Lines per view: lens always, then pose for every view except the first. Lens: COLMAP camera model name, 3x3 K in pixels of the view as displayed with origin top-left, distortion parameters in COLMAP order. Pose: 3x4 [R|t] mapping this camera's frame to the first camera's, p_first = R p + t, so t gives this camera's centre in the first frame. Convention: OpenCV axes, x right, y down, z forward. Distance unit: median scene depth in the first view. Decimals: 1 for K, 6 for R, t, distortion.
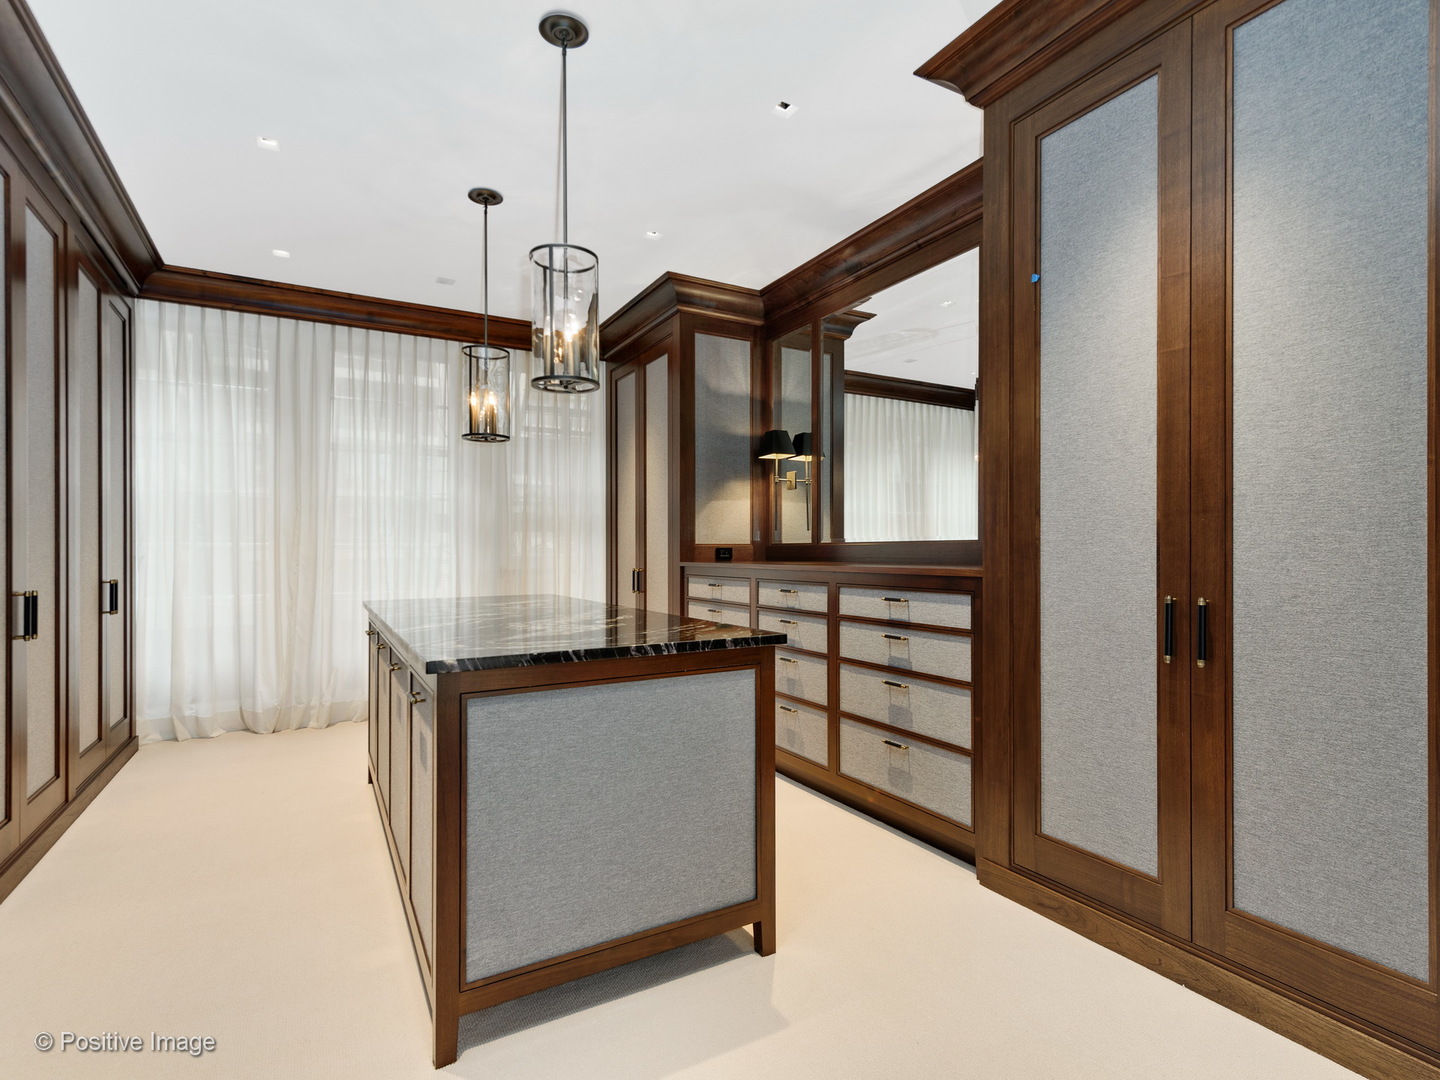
lens RADIAL K [[728.7, 0, 719.4], [0, 728.7, 550.2], [0, 0, 1]] dist [0.025095, -0.009674]
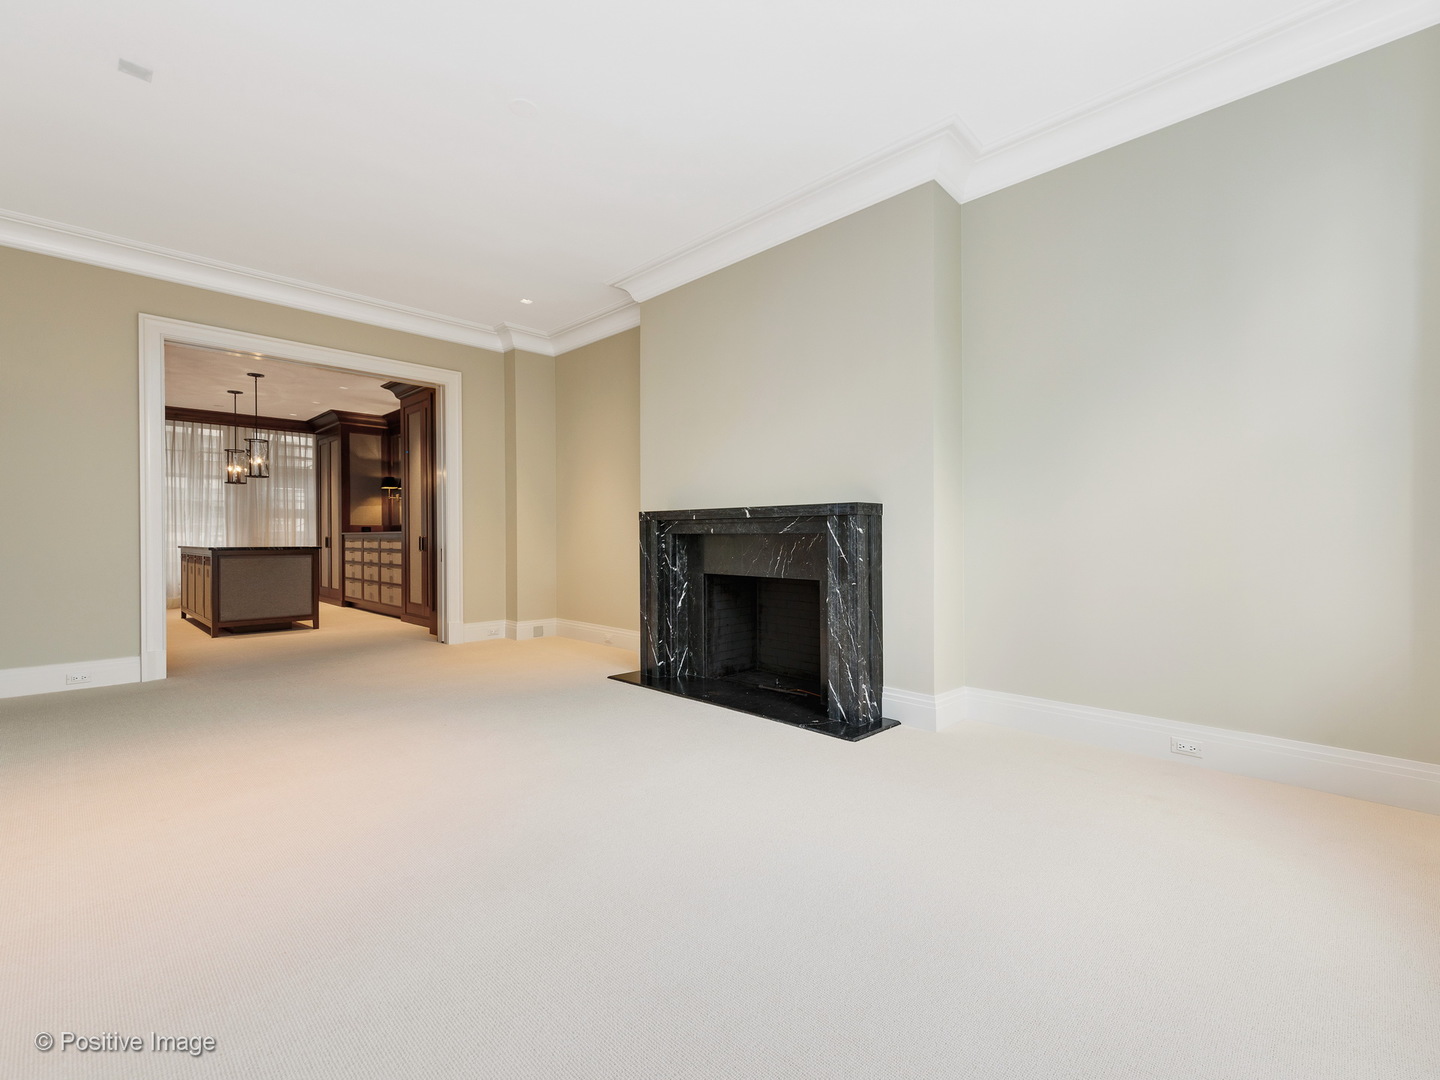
lens RADIAL K [[672.9, 0, 760.7], [0, 672.9, 549.6], [0, 0, 1]] dist [0.012979, -0.001243]
pose [[0.955404, 0.004124, 0.295273, 0.942756], [-0.009061, 0.999841, 0.015352, 0.041606], [-0.295163, -0.017343, 0.955290, -2.328650]]
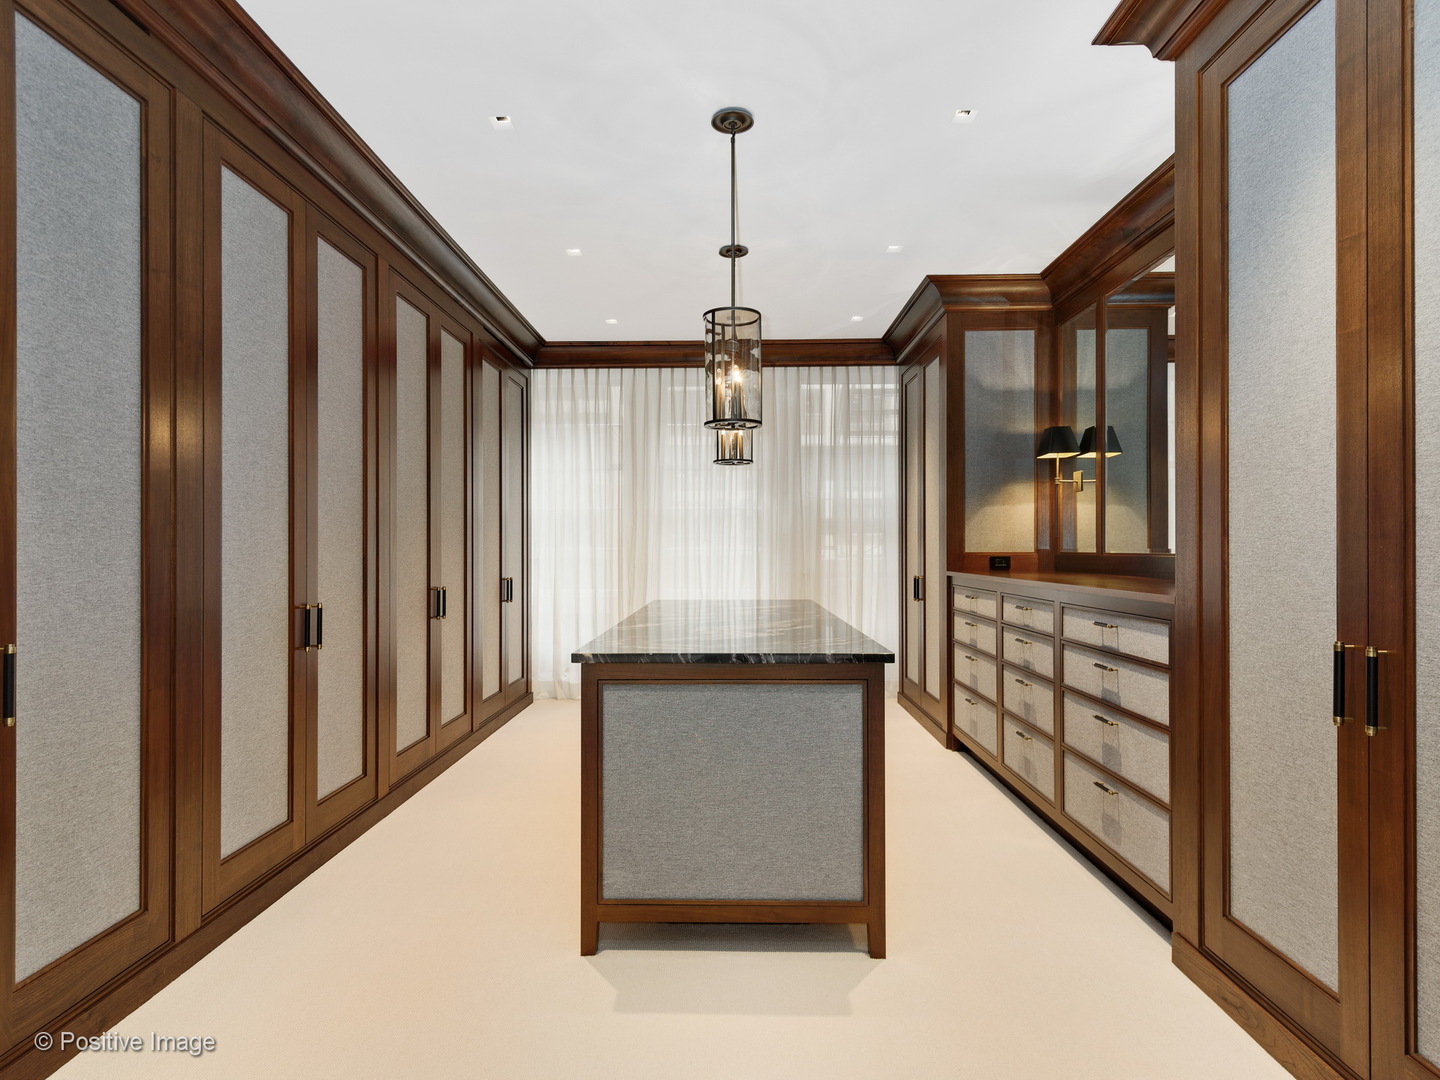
lens RADIAL K [[762.9, 0, 703.4], [0, 762.9, 545.0], [0, 0, 1]] dist [0.012277, -0.001412]
pose [[0.853694, 0.001309, -0.520773, 0.319765], [-0.001647, 0.999999, -0.000186, -0.028809], [0.520772, 0.001016, 0.853695, -0.049039]]
